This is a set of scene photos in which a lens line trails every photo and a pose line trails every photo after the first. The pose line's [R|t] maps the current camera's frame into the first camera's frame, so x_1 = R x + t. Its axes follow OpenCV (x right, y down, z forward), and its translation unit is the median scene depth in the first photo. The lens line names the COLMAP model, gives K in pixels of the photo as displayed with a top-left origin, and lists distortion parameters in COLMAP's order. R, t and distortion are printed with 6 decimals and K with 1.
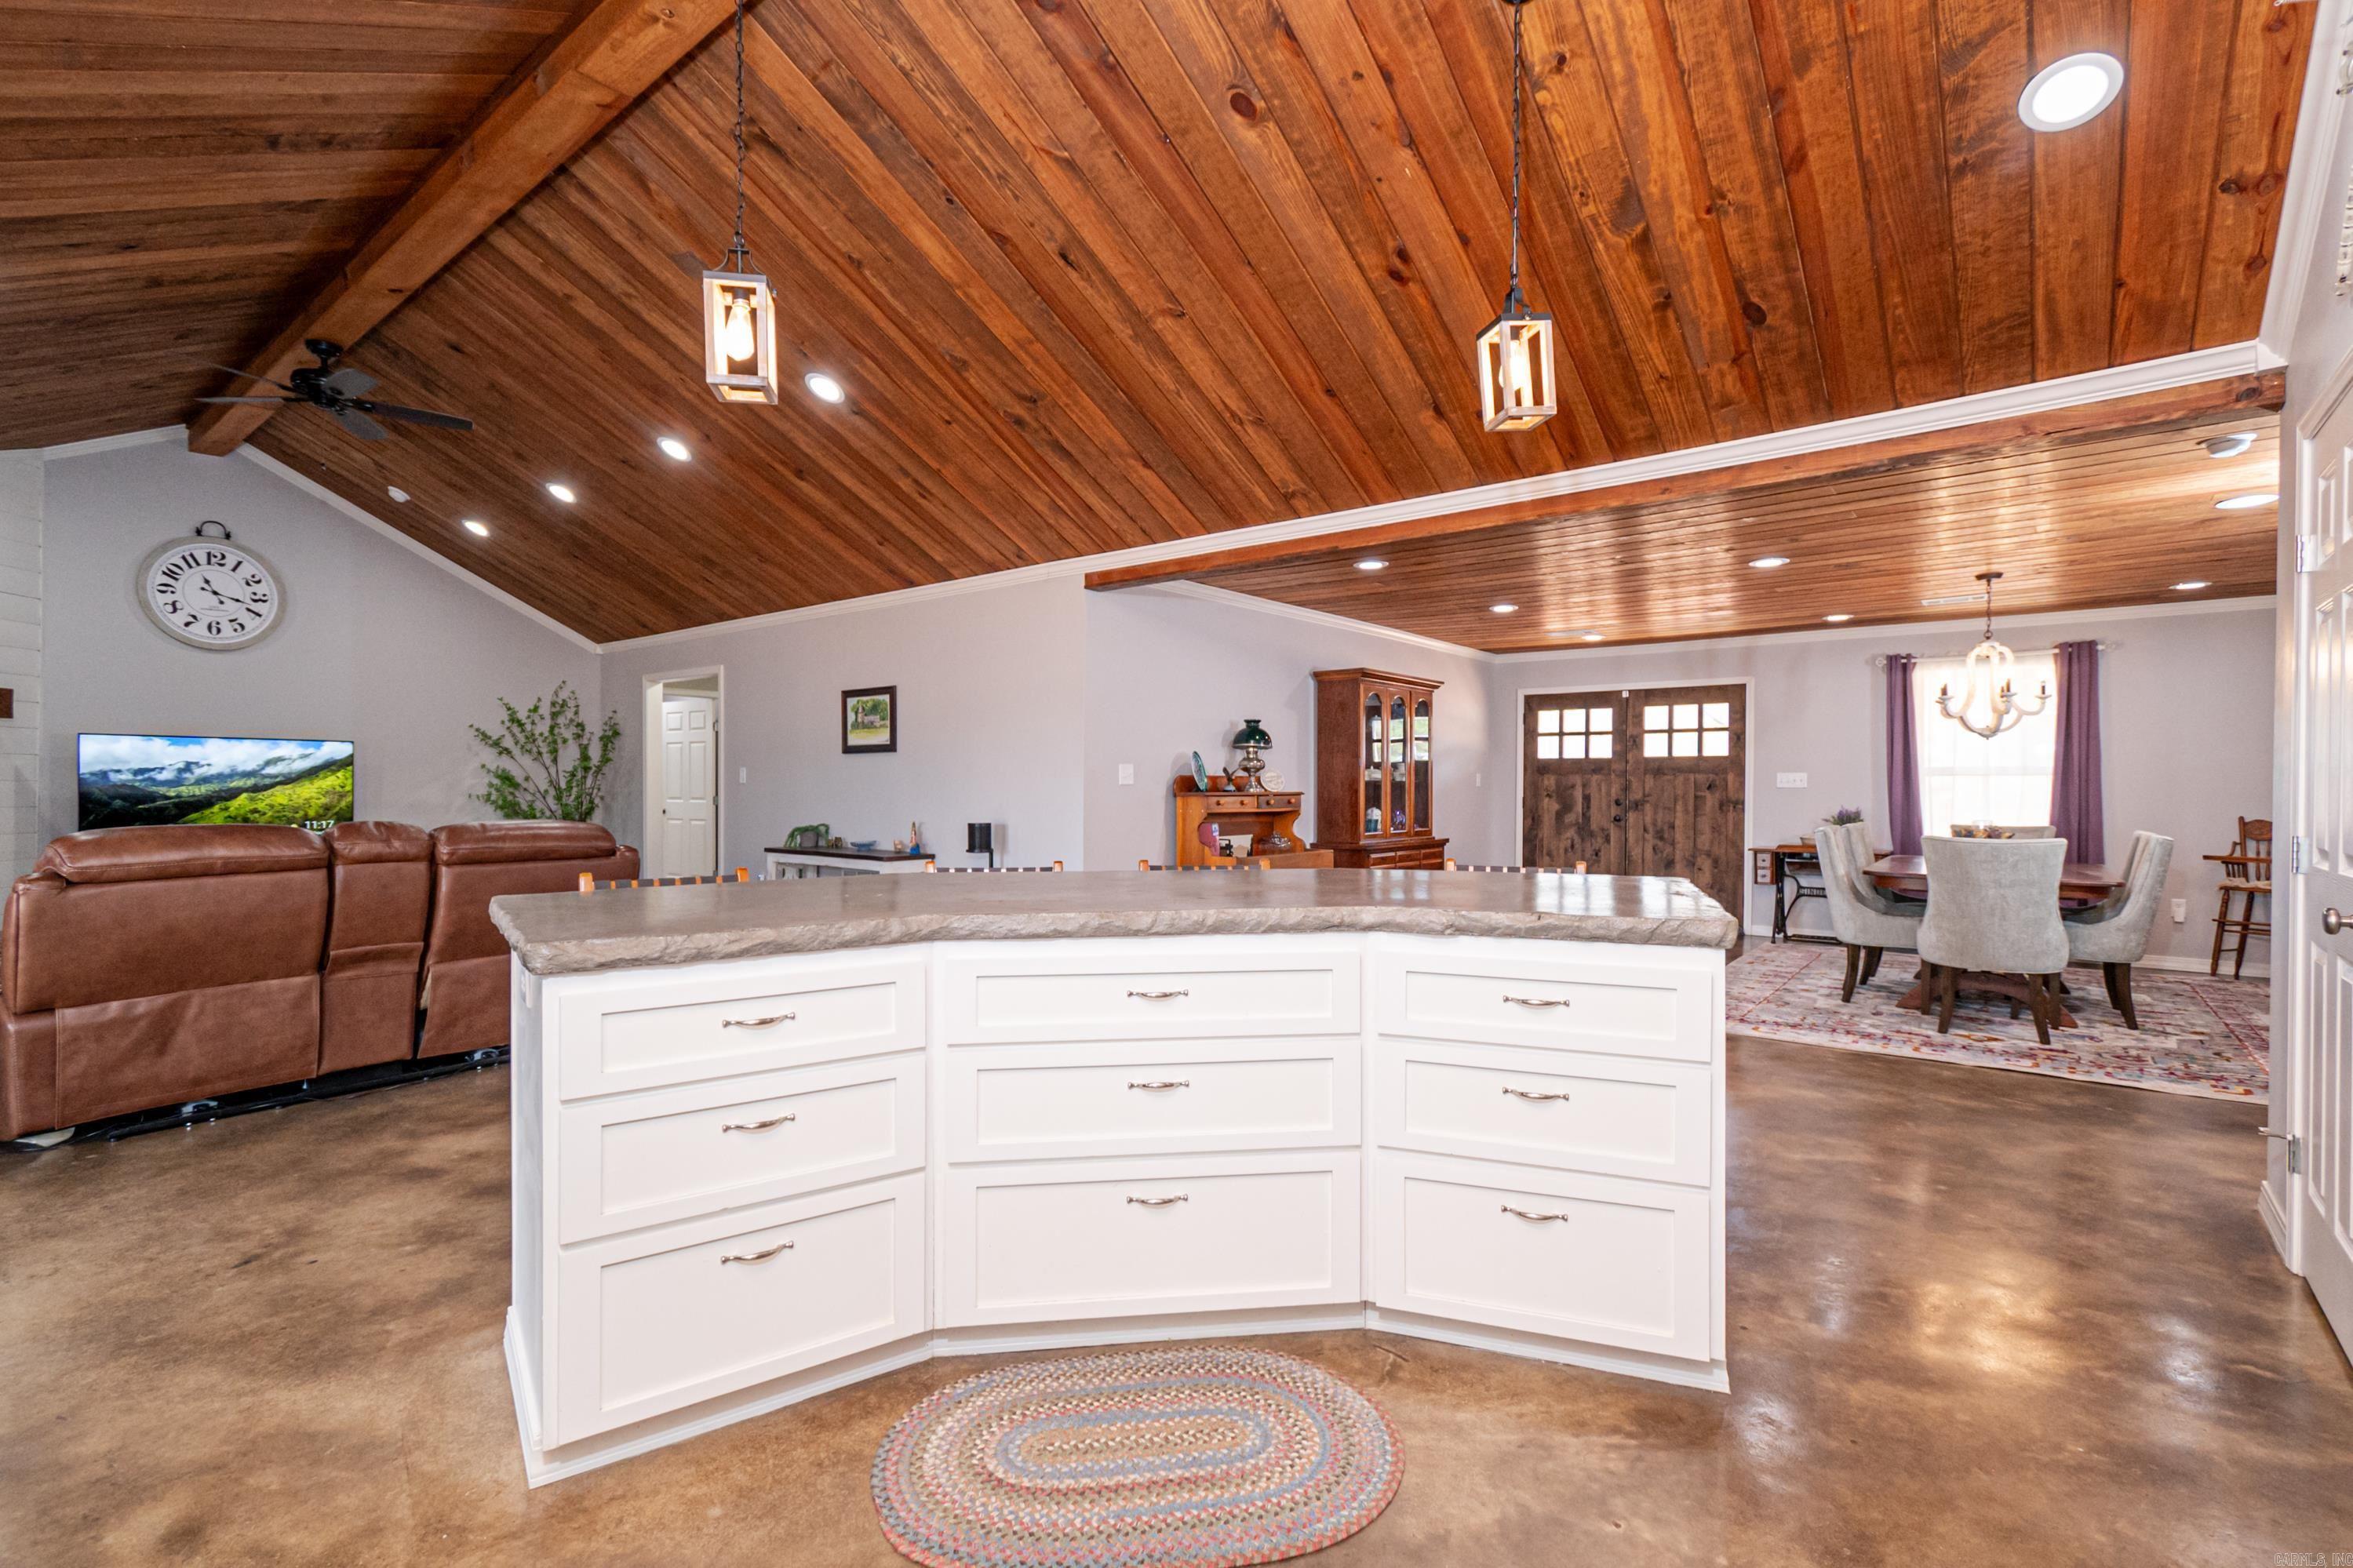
lens RADIAL K [[1065.1, 0, 1183.0], [0, 1065.1, 792.8], [0, 0, 1]] dist [0.002403, -0.002481]
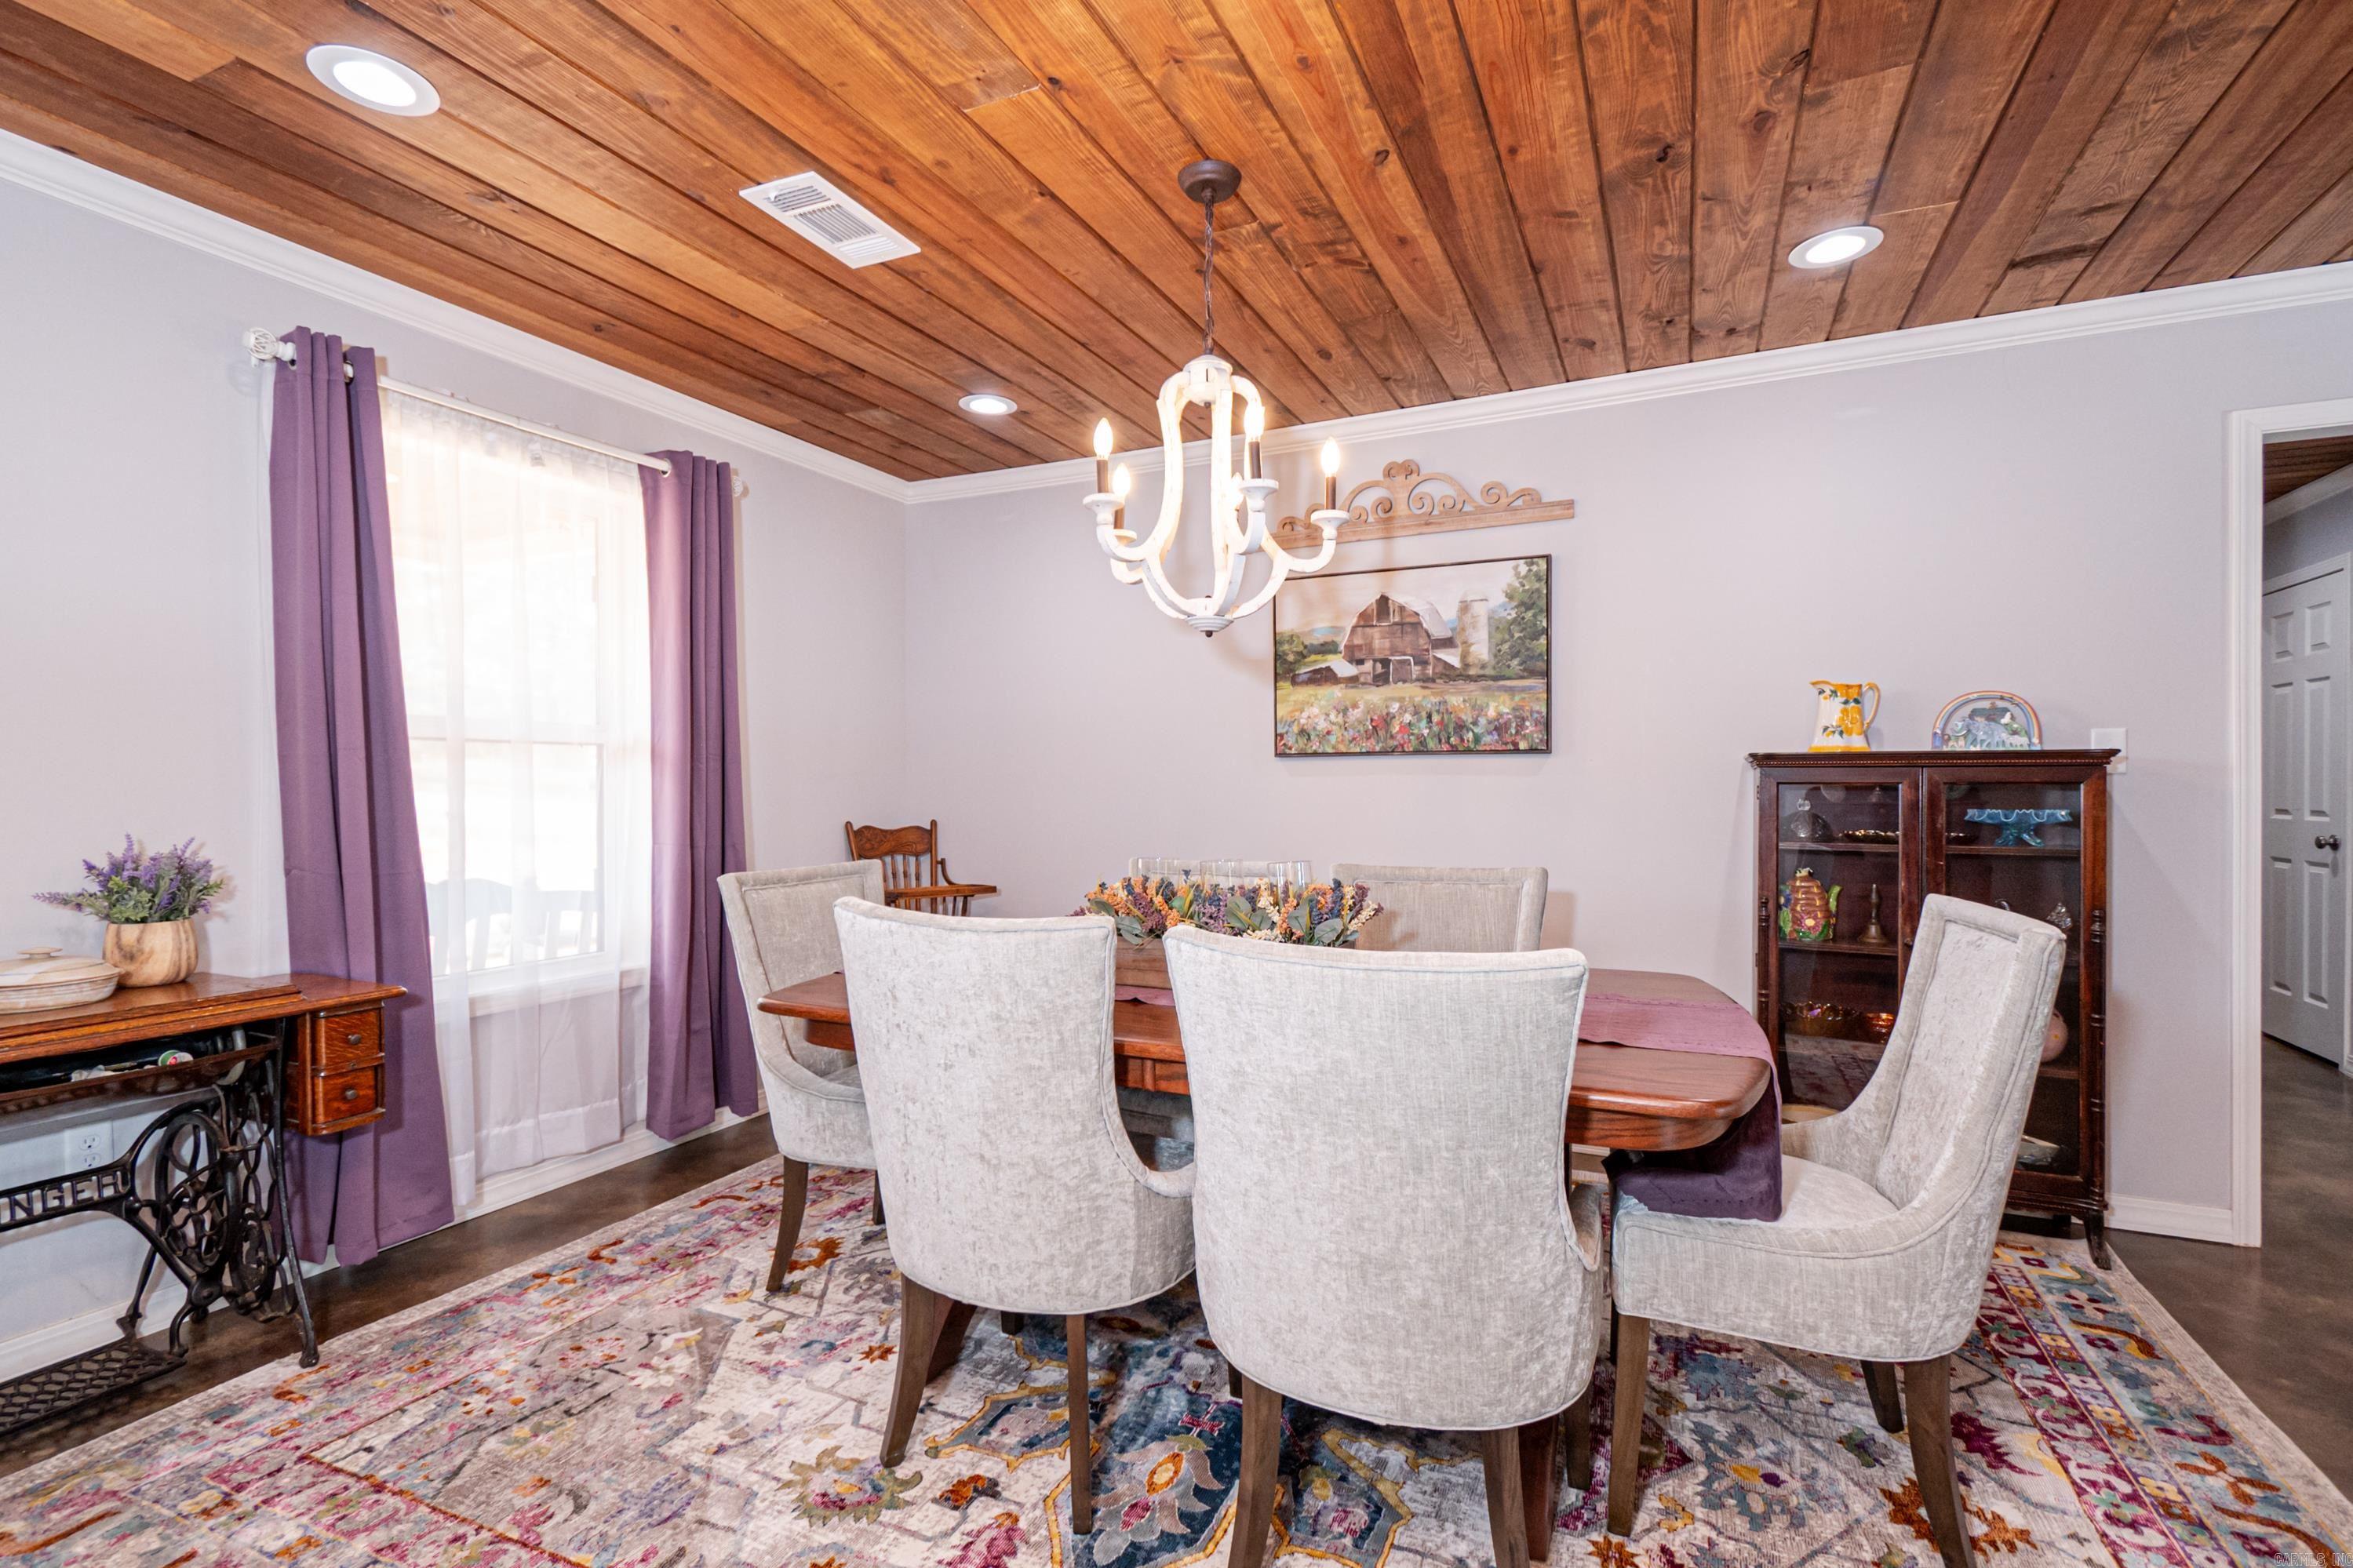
lens RADIAL K [[1065.1, 0, 1191.1], [0, 1065.1, 790.8], [0, 0, 1]] dist [0.002403, -0.002481]
pose [[-0.242606, -0.008094, 0.970091, 0.273091], [0.005821, 0.999935, 0.009799, -0.000239], [-0.970107, 0.008024, -0.242543, 0.735885]]
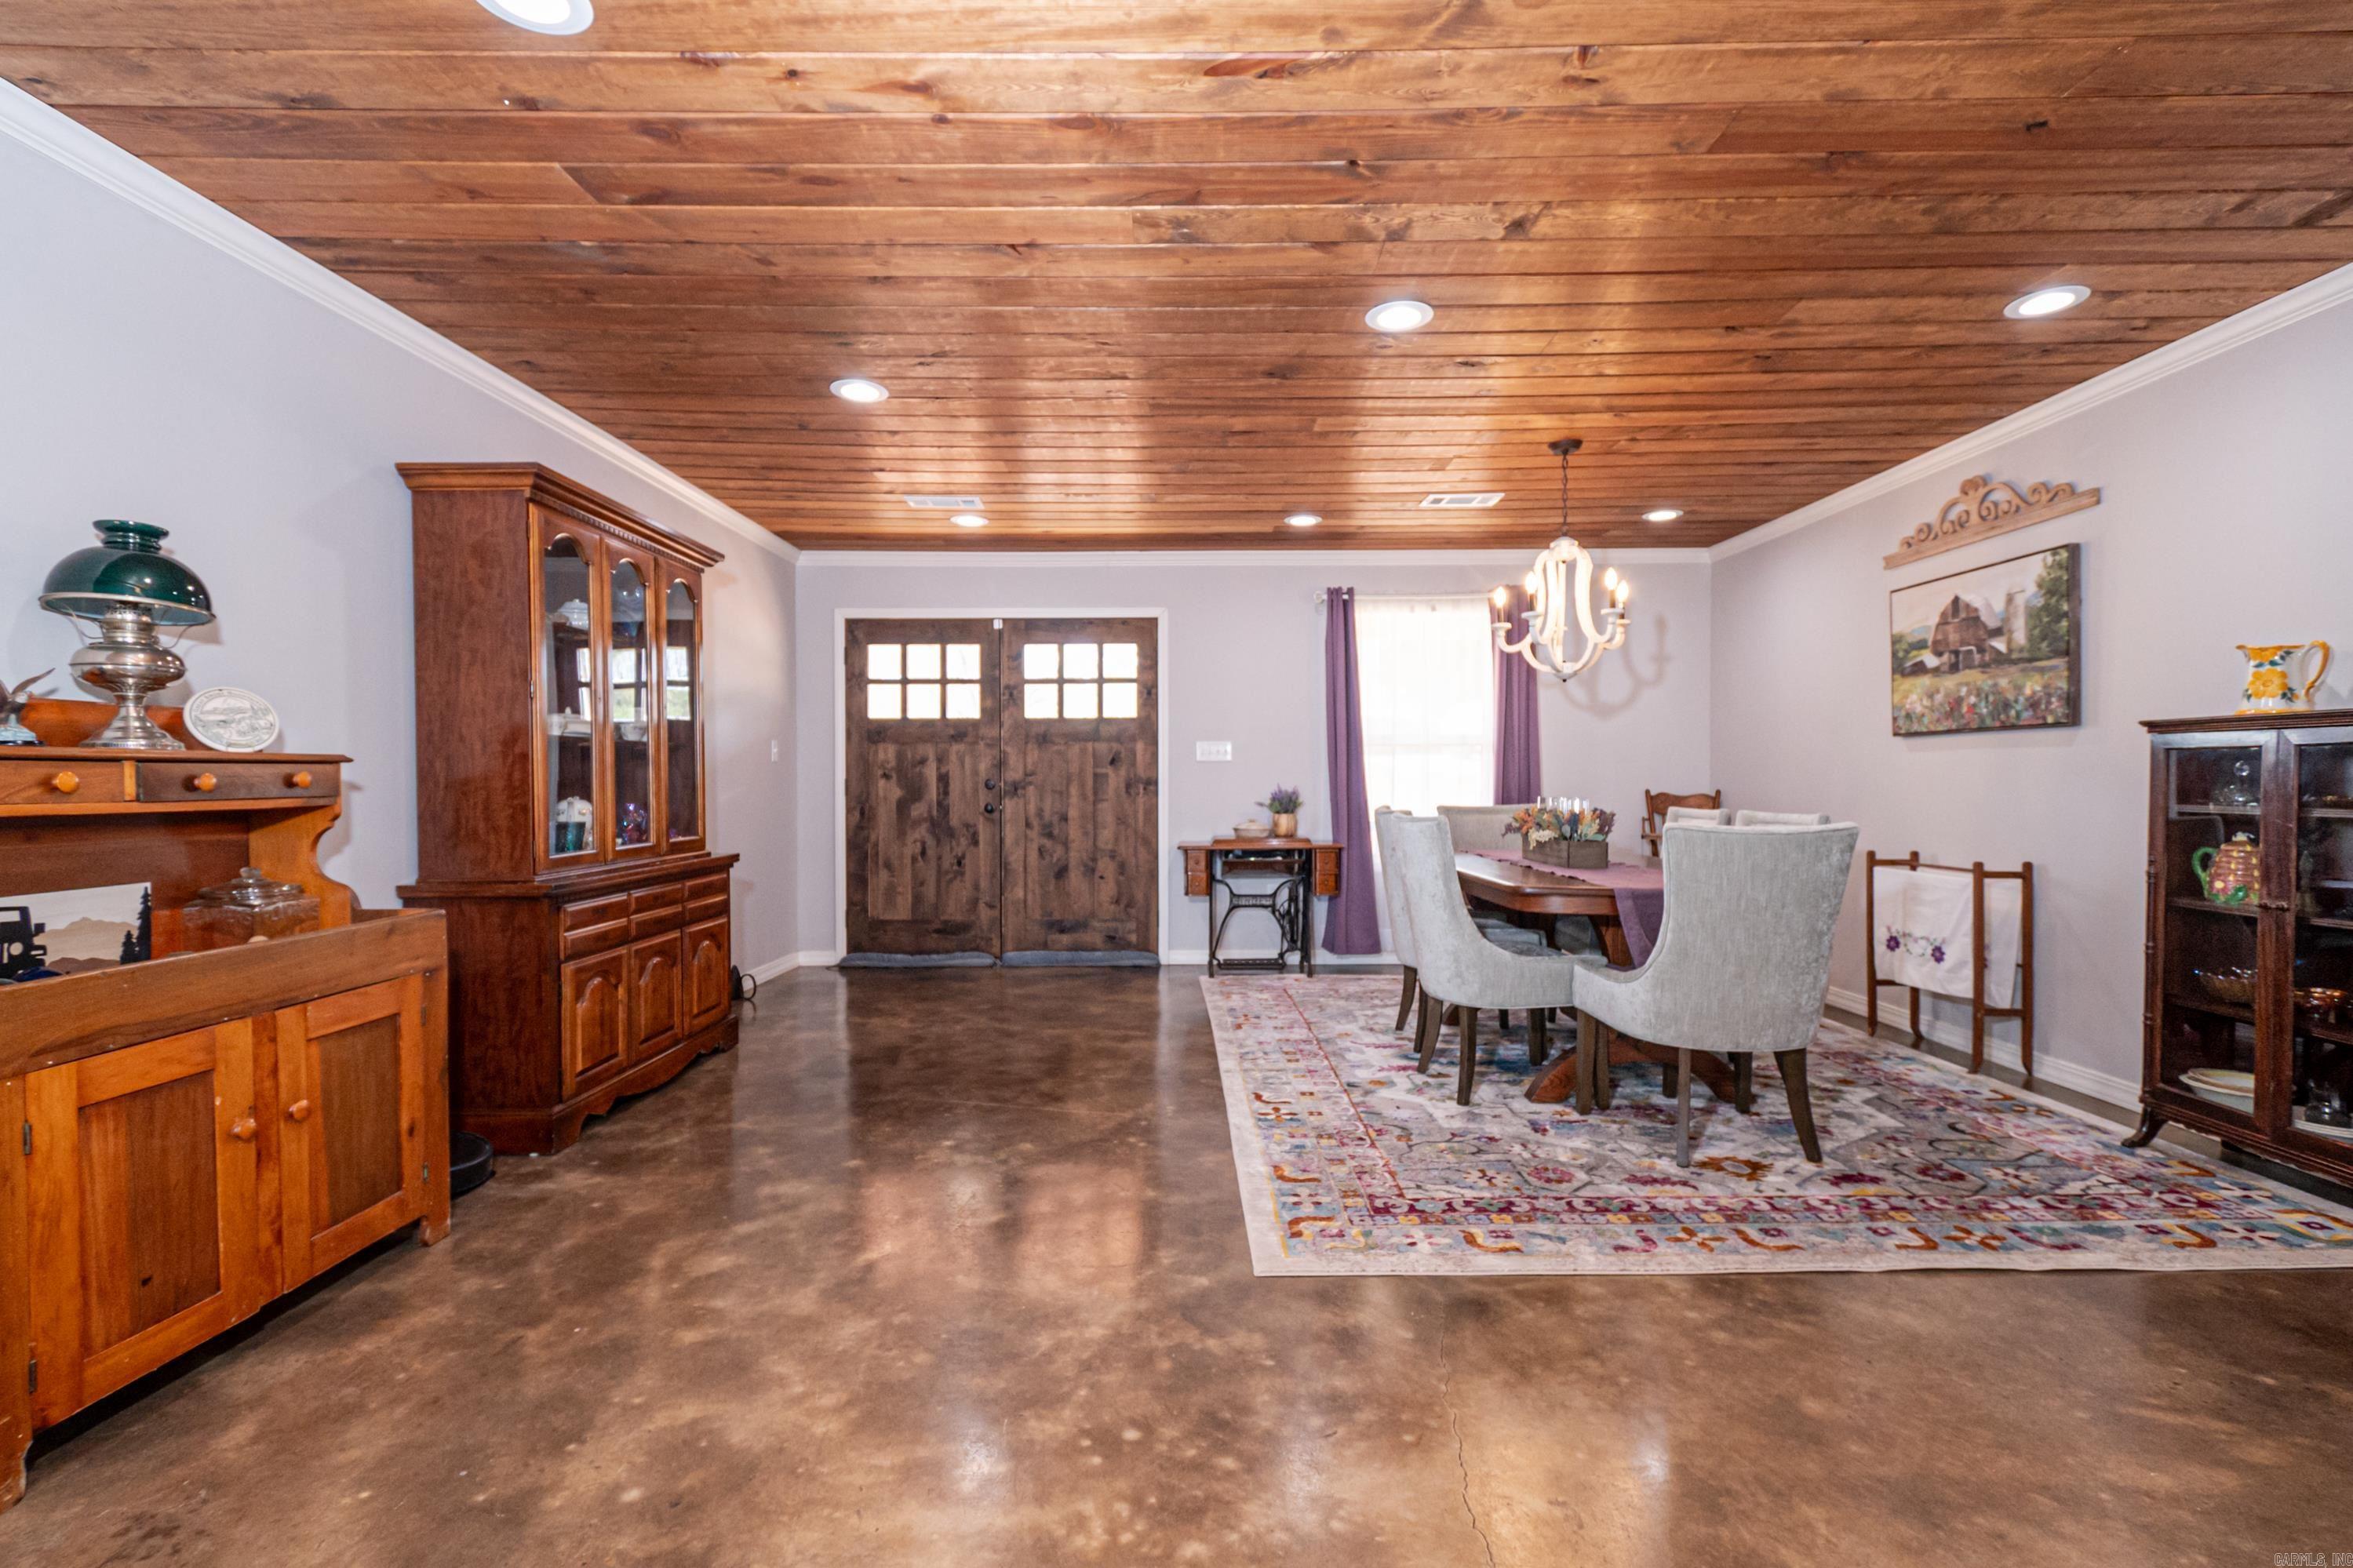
lens RADIAL K [[1065.1, 0, 1179.6], [0, 1065.1, 790.0], [0, 0, 1]] dist [0.002403, -0.002481]
pose [[0.777885, -0.013036, 0.628272, 0.081124], [0.010795, 0.999914, 0.007381, 0.008988], [-0.628314, 0.001040, 0.777959, 0.415052]]
